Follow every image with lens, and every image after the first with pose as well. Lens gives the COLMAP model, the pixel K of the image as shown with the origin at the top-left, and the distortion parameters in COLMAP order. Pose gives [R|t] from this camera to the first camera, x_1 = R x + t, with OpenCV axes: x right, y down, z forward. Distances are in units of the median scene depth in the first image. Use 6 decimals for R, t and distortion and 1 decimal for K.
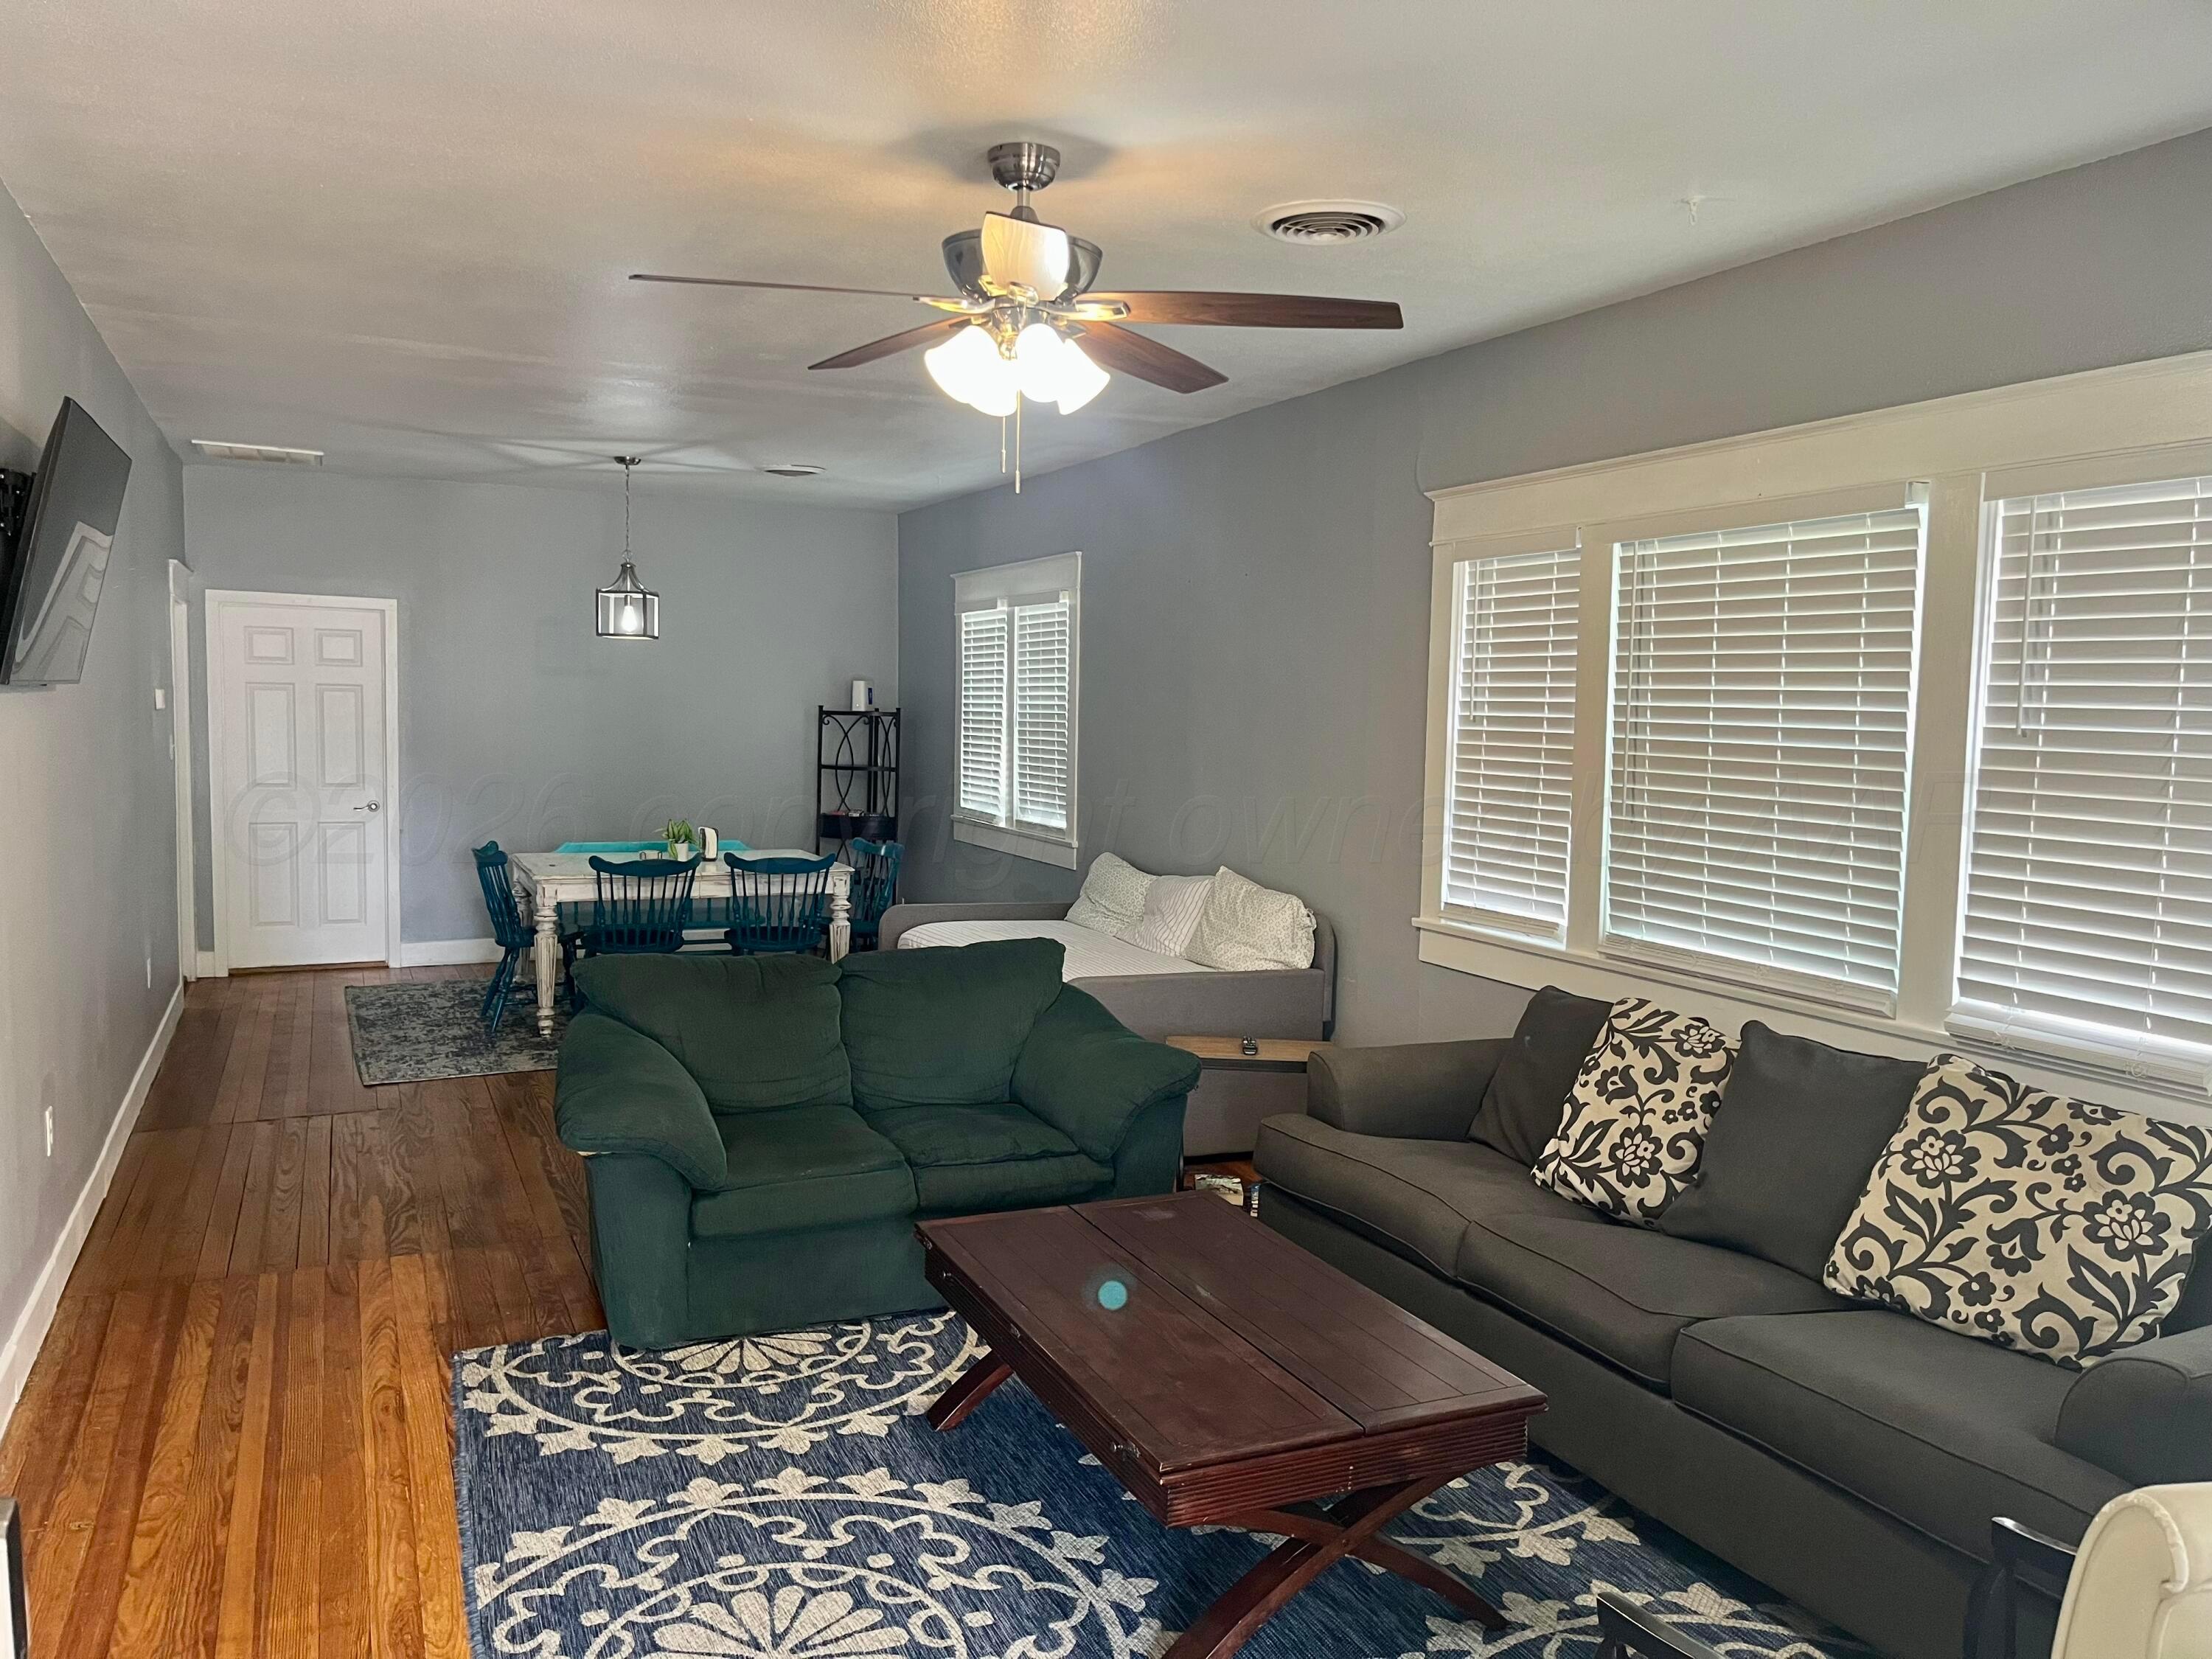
lens RADIAL K [[1719.6, 0, 1101.5], [0, 1719.6, 835.6], [0, 0, 1]] dist [0.018242, -0.011286]
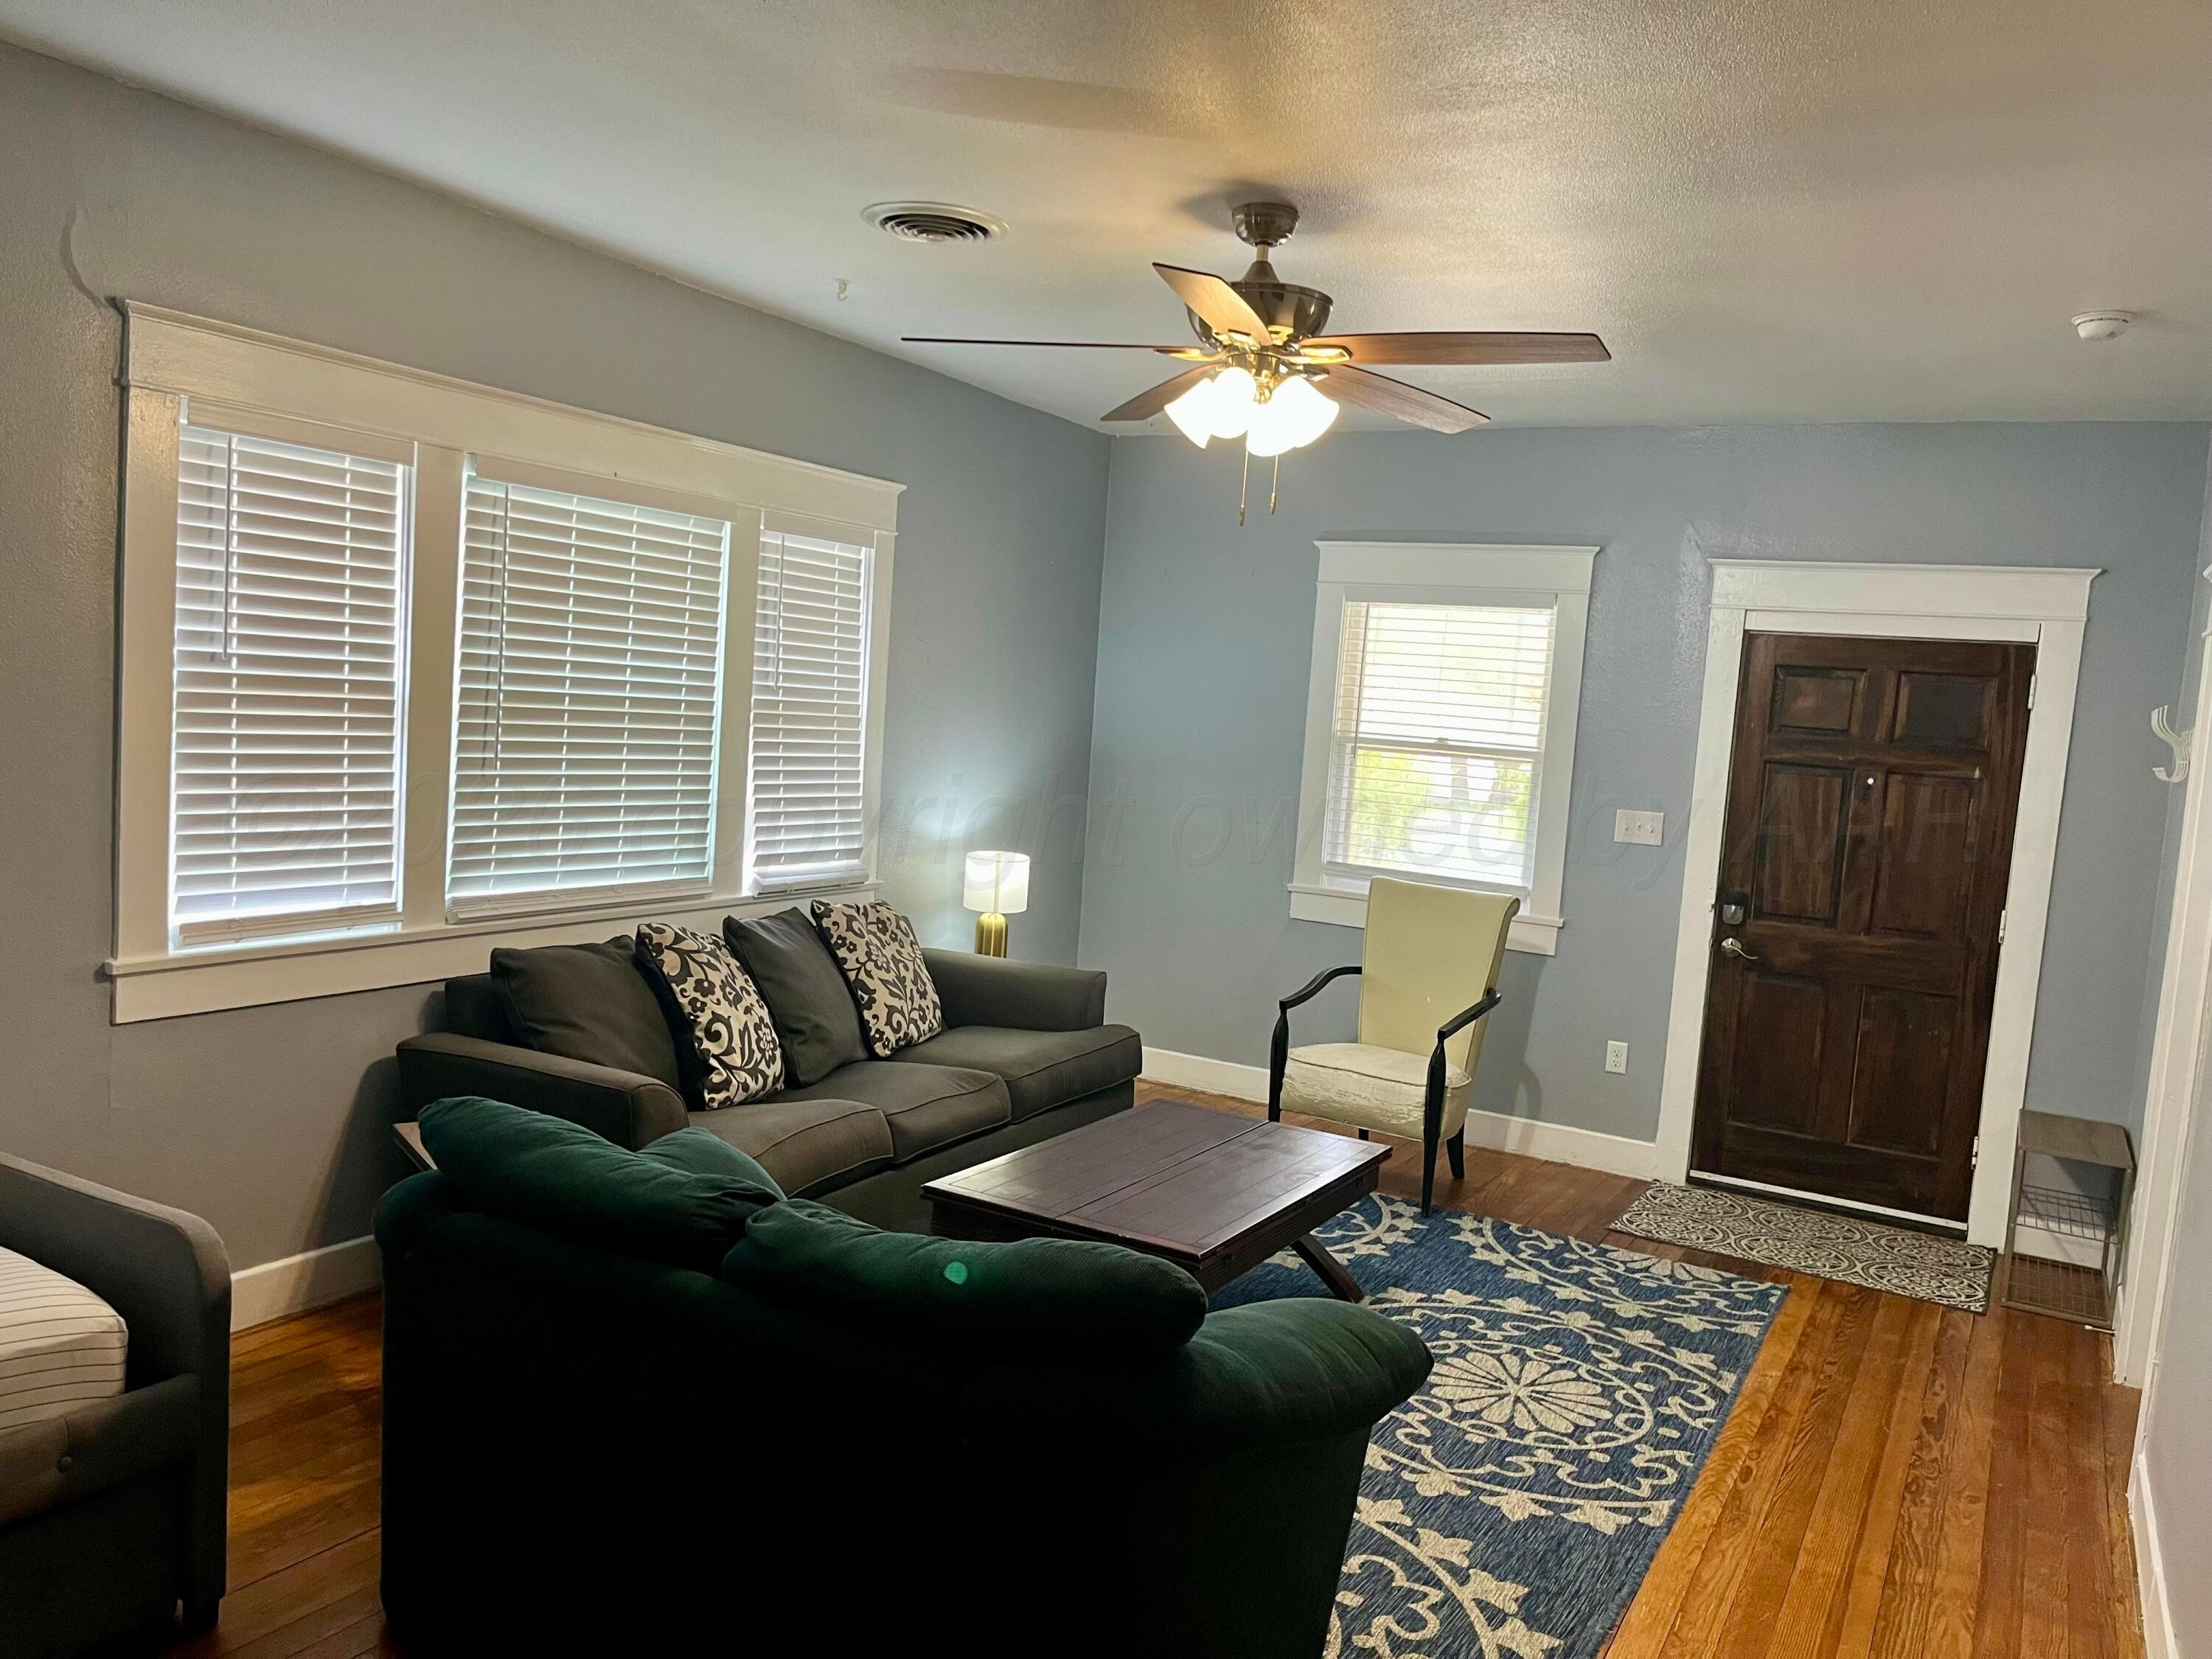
lens RADIAL K [[1674.8, 0, 1104.2], [0, 1674.8, 827.8], [0, 0, 1]] dist [0.024485, -0.004129]
pose [[-0.600971, -0.129591, 0.788695, -0.932944], [-0.022787, 0.989145, 0.145164, -0.178768], [-0.798946, 0.069267, -0.597400, 1.870862]]
